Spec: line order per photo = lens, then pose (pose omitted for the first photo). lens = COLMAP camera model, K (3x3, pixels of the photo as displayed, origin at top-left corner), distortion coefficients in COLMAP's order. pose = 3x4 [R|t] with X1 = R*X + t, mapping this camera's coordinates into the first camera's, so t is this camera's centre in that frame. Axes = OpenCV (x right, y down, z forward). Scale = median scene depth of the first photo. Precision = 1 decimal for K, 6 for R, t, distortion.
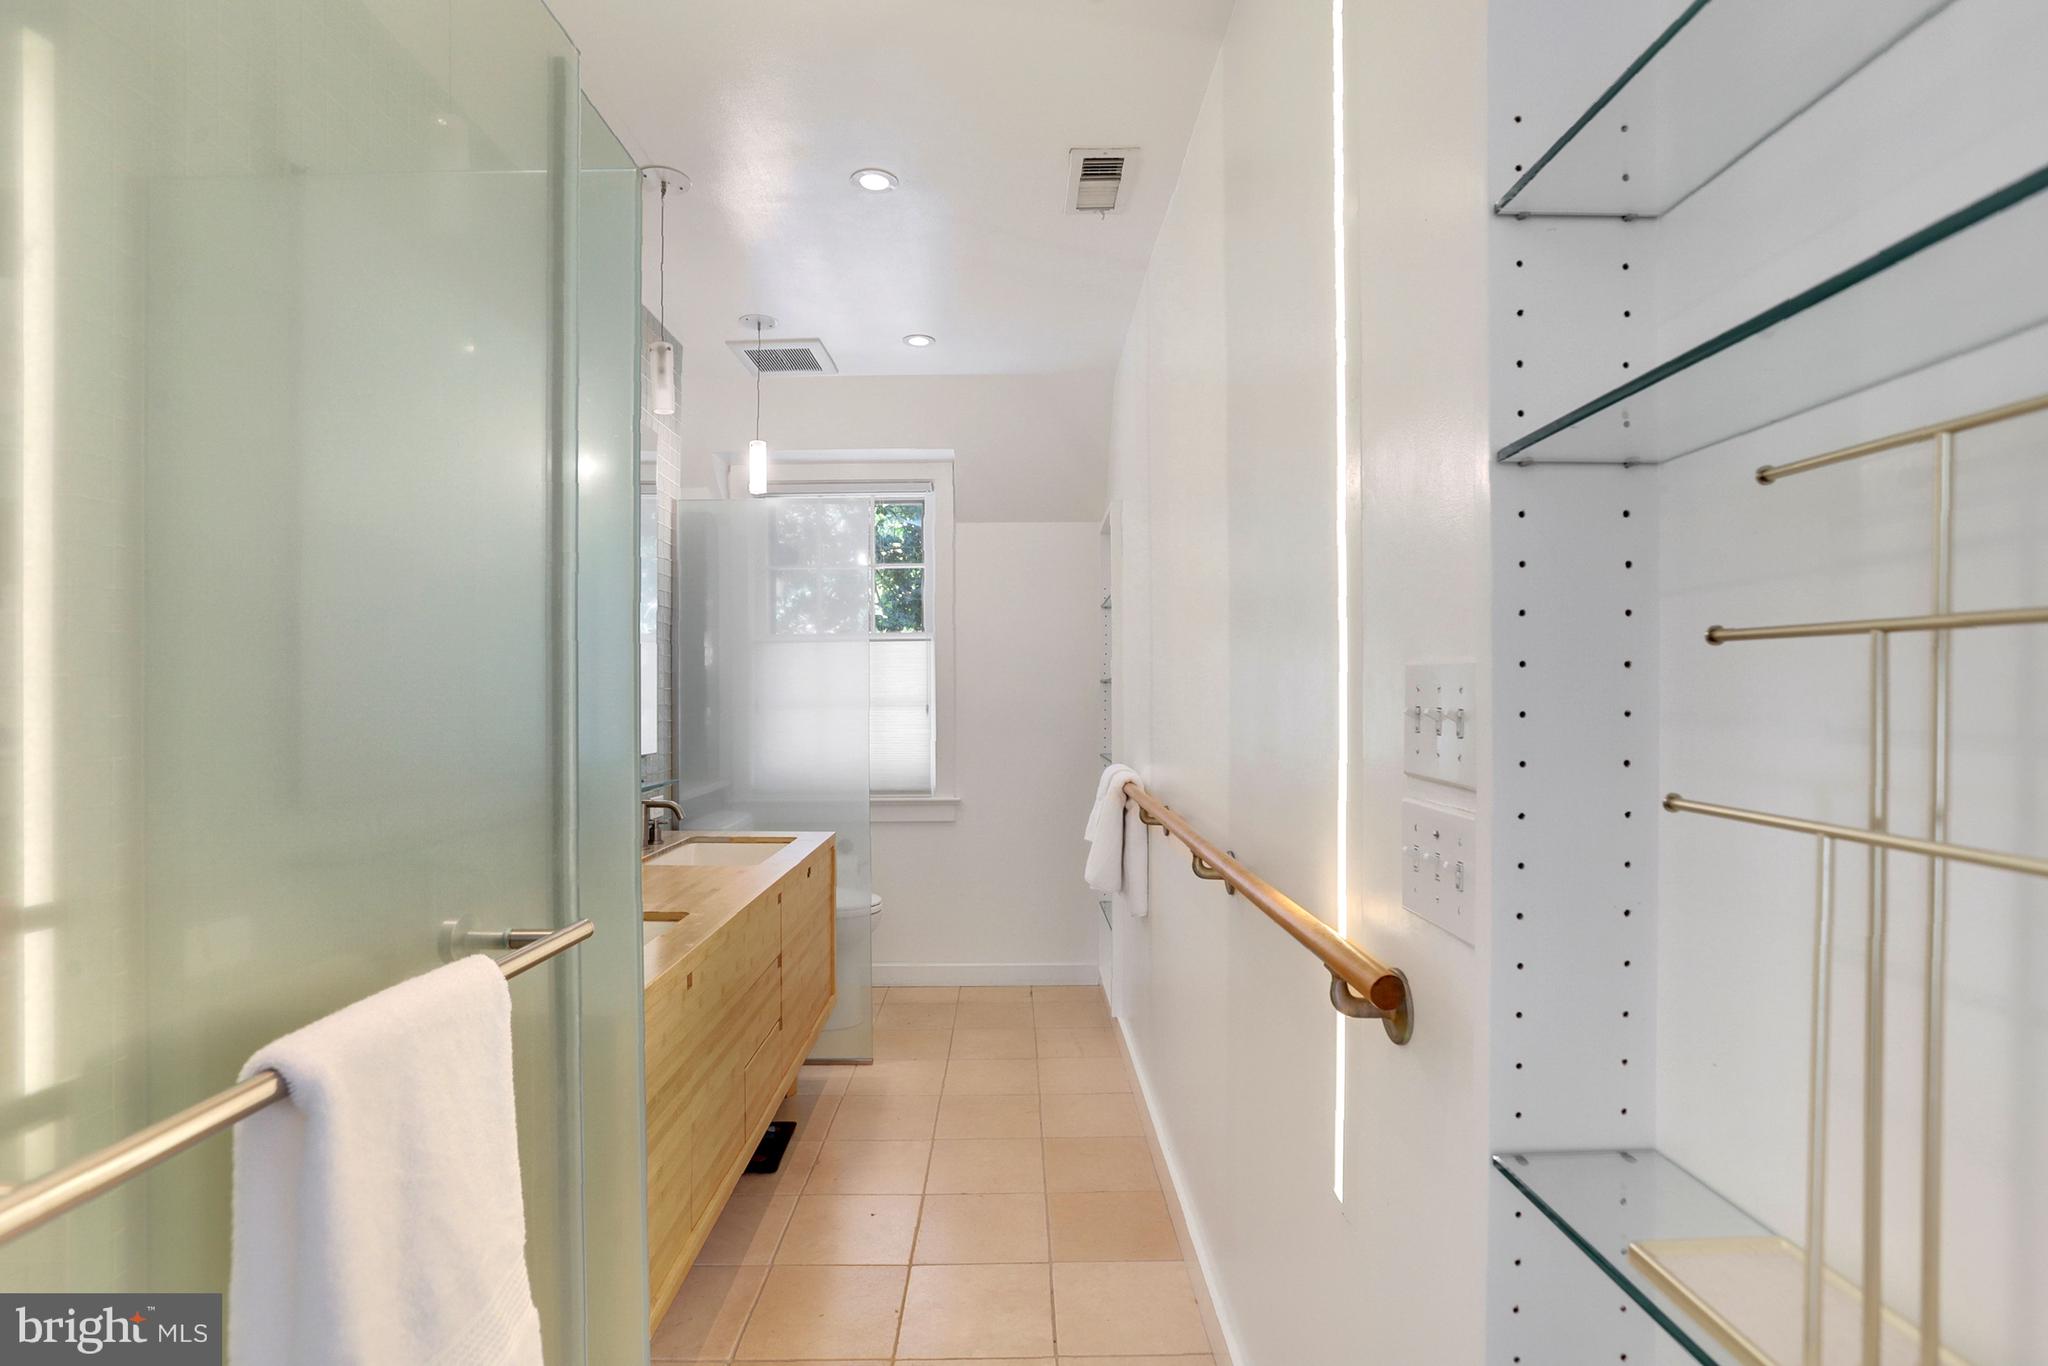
lens RADIAL K [[970.2, 0, 1021.6], [0, 970.2, 703.3], [0, 0, 1]] dist [-0.061388, 0.027456]
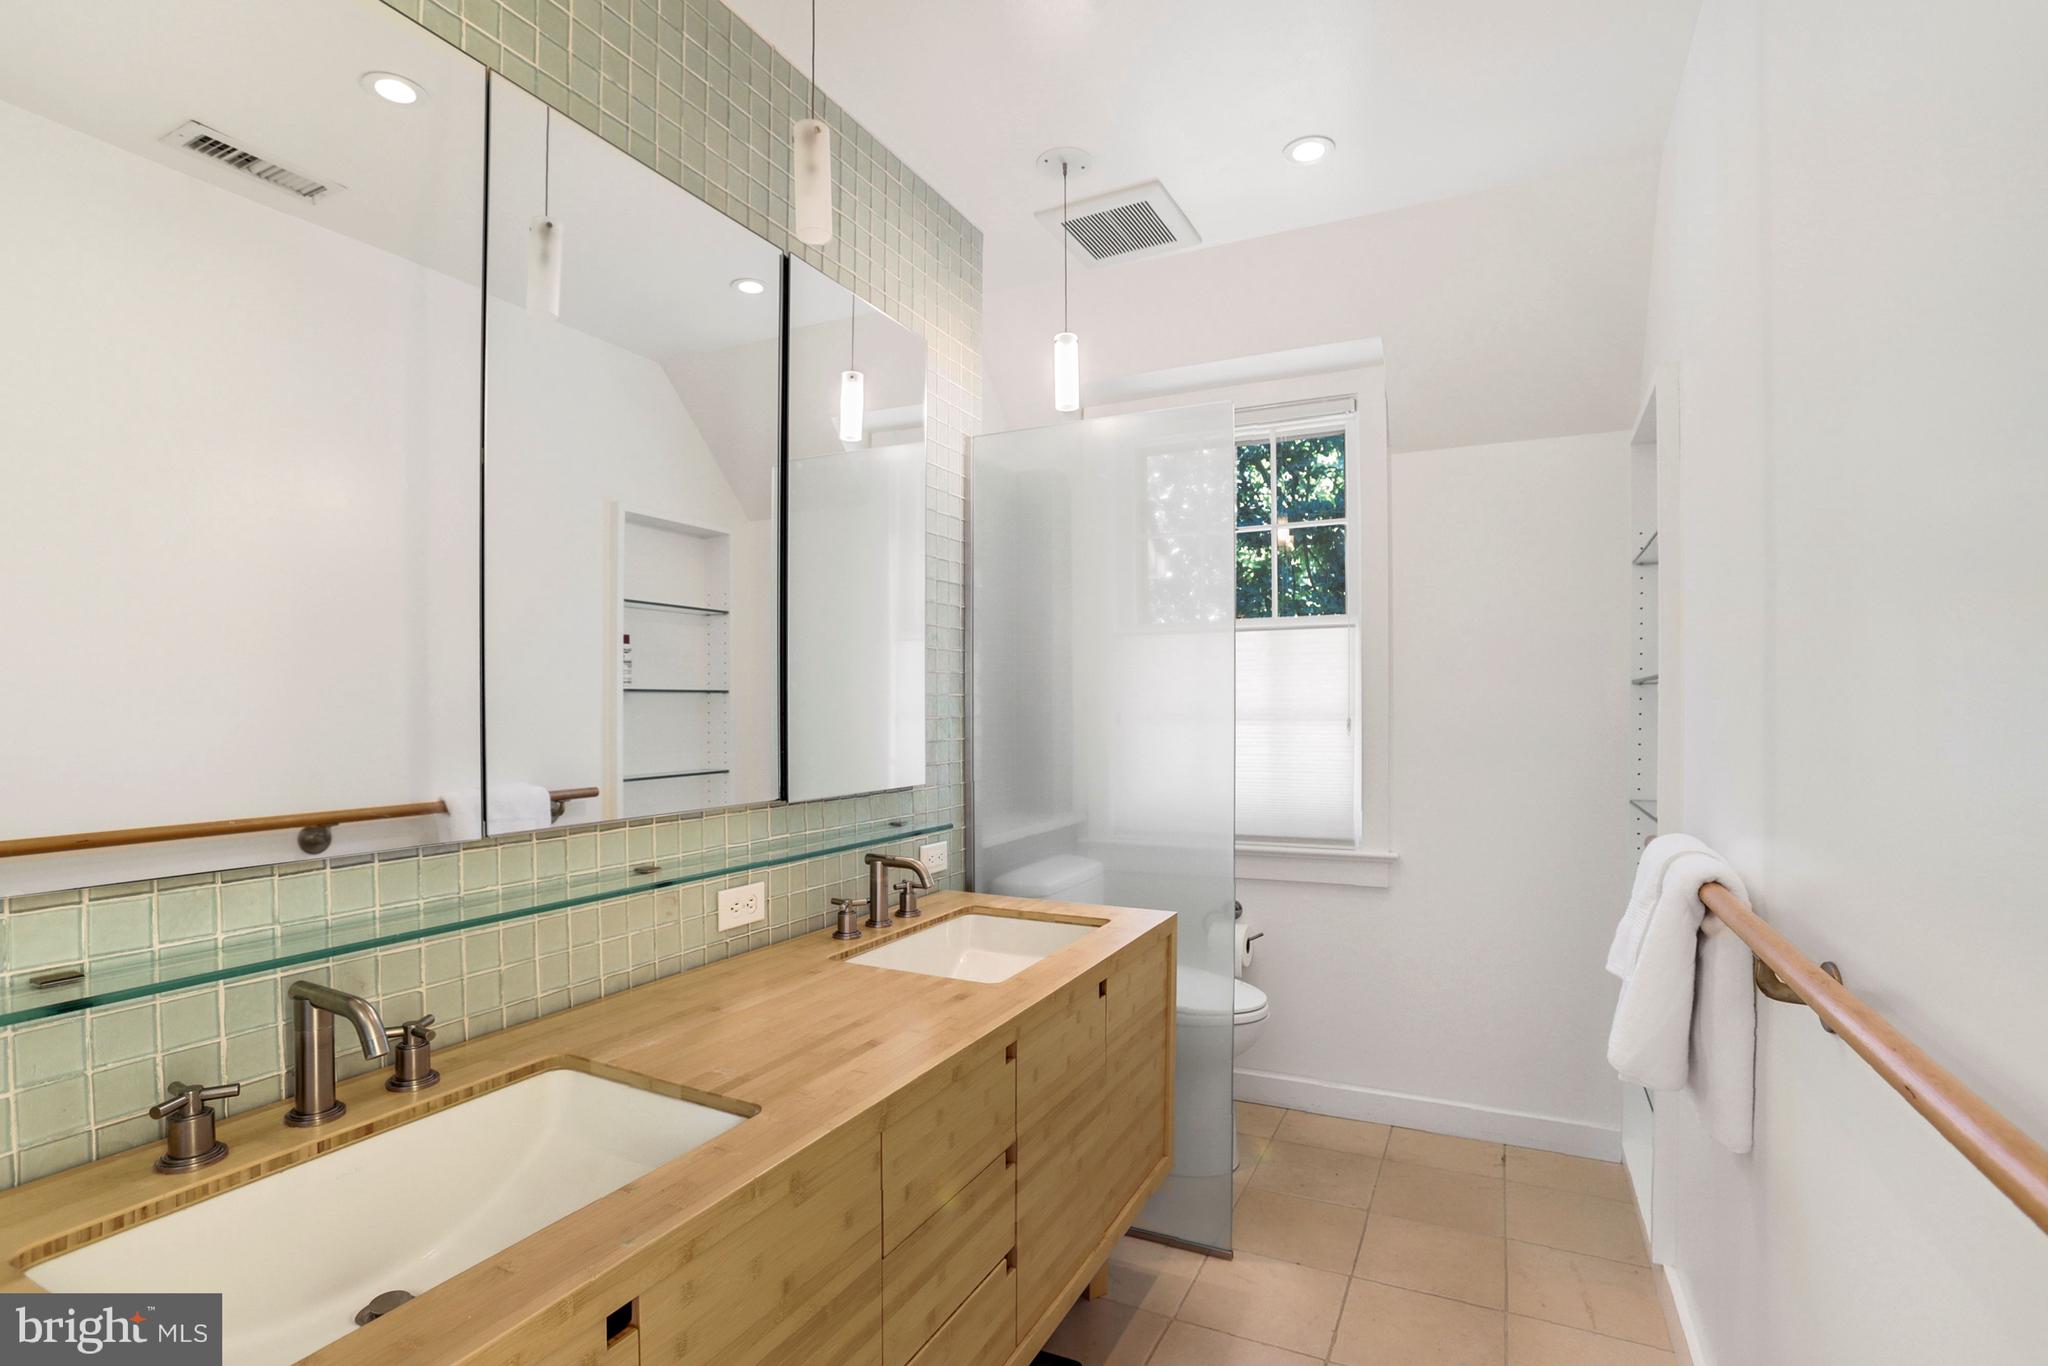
lens RADIAL K [[970.2, 0, 1021.6], [0, 970.2, 703.3], [0, 0, 1]] dist [-0.061388, 0.027456]
pose [[0.888057, 0.006399, -0.459688, 0.016384], [-0.009880, 0.999938, -0.005168, -0.004359], [0.459627, 0.009131, 0.888065, 0.363063]]
